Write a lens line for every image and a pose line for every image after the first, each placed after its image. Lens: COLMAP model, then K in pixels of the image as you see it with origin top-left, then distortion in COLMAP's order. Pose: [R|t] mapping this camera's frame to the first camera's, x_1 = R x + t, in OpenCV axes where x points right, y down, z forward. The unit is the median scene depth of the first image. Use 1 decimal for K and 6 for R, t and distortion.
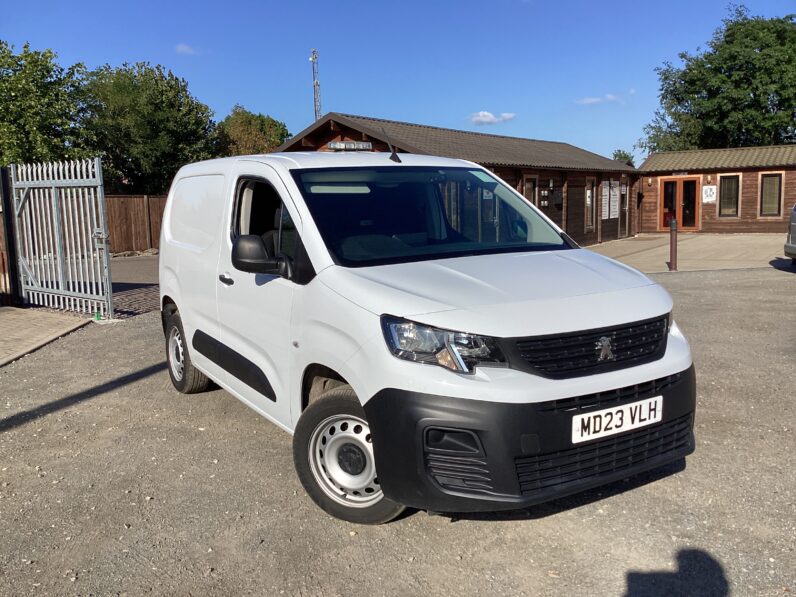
lens RADIAL K [[713.2, 0, 398.0], [0, 713.2, 298.5], [0, 0, 1]] dist [0.127127, -0.242643]
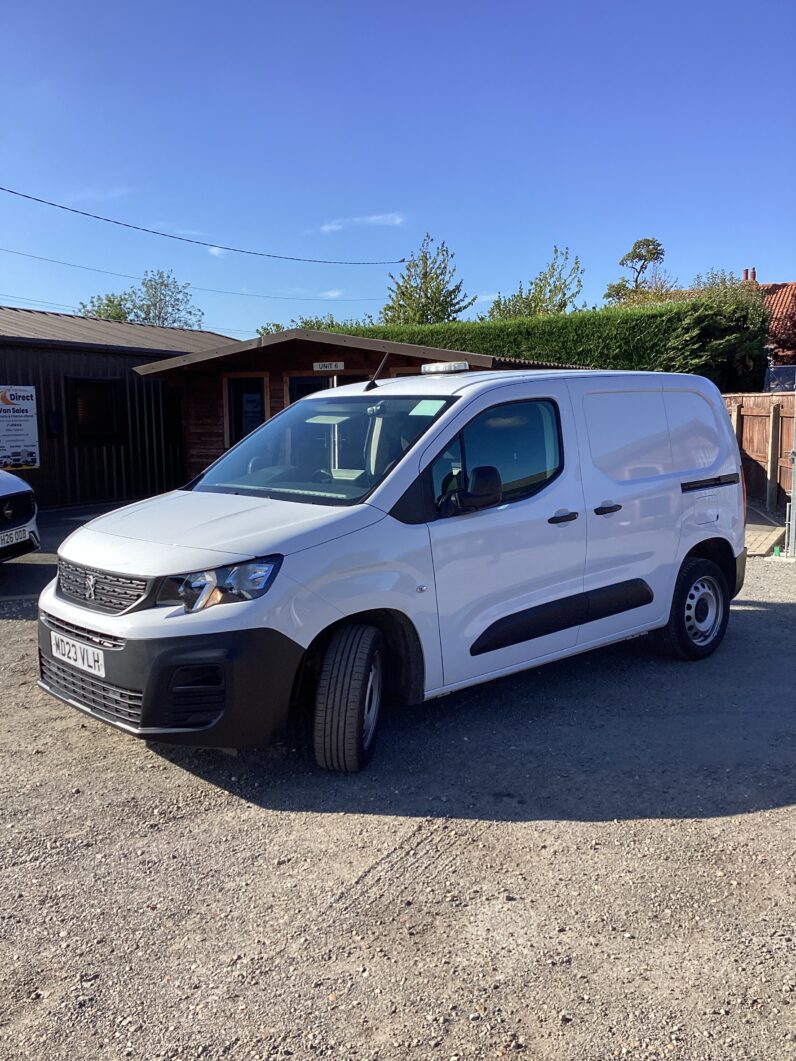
lens RADIAL K [[937.7, 0, 398.0], [0, 937.7, 530.5], [0, 0, 1]] dist [0.136513, -0.252743]
pose [[0.182099, 0.148510, -0.972000, 1.555262], [-0.126827, 0.983818, 0.126556, -0.222874], [0.975067, 0.100230, 0.197987, 1.055211]]
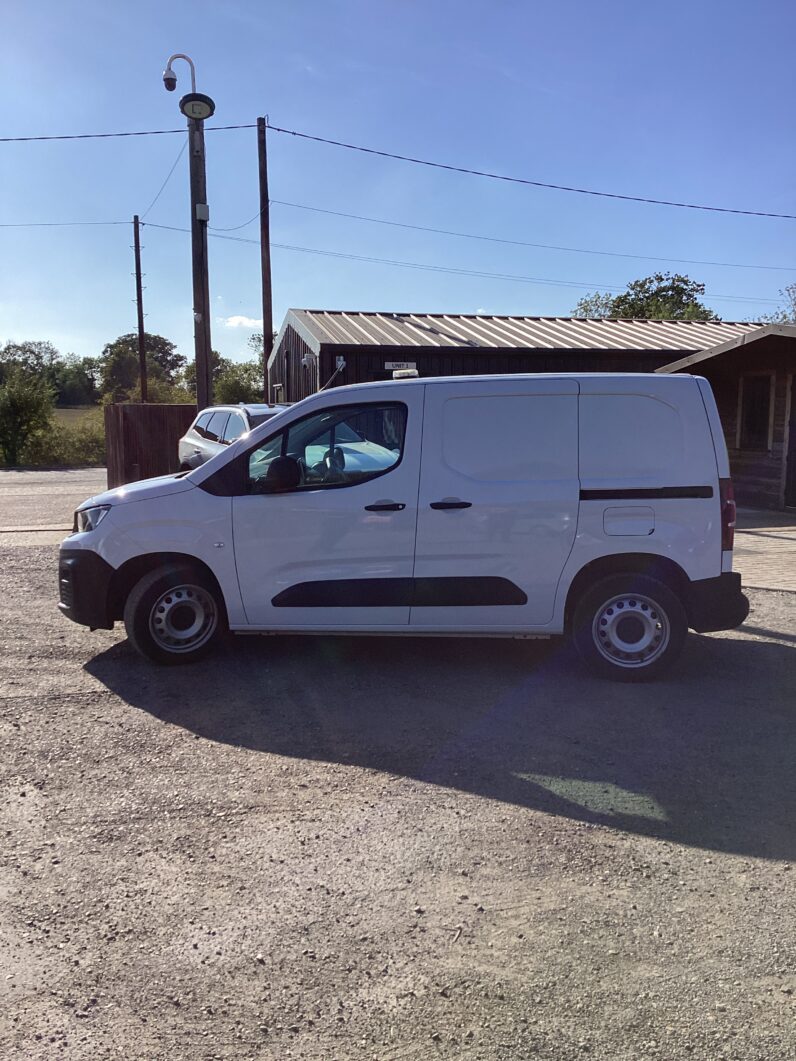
lens RADIAL K [[942.8, 0, 397.3], [0, 942.8, 520.6], [0, 0, 1]] dist [0.128932, -0.237521]
pose [[-0.617731, 0.114555, -0.778001, 1.464050], [-0.087369, 0.973211, 0.212669, -0.427286], [0.781521, 0.199345, -0.591174, 2.631530]]
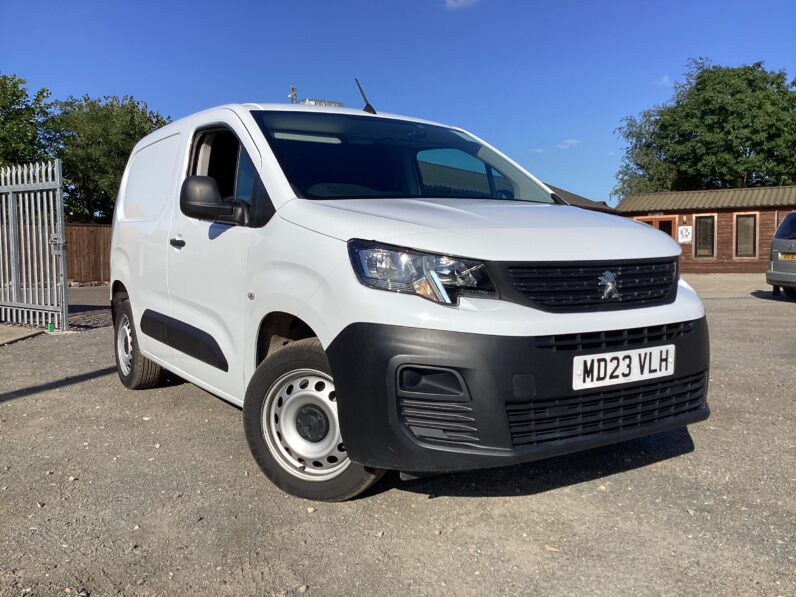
lens RADIAL K [[713.2, 0, 398.0], [0, 713.2, 298.5], [0, 0, 1]] dist [0.127127, -0.242643]
pose [[0.999440, 0.011308, 0.031489, 0.008755], [-0.009132, 0.997613, -0.068439, 0.133564], [-0.032188, 0.068113, 0.997158, 0.141208]]
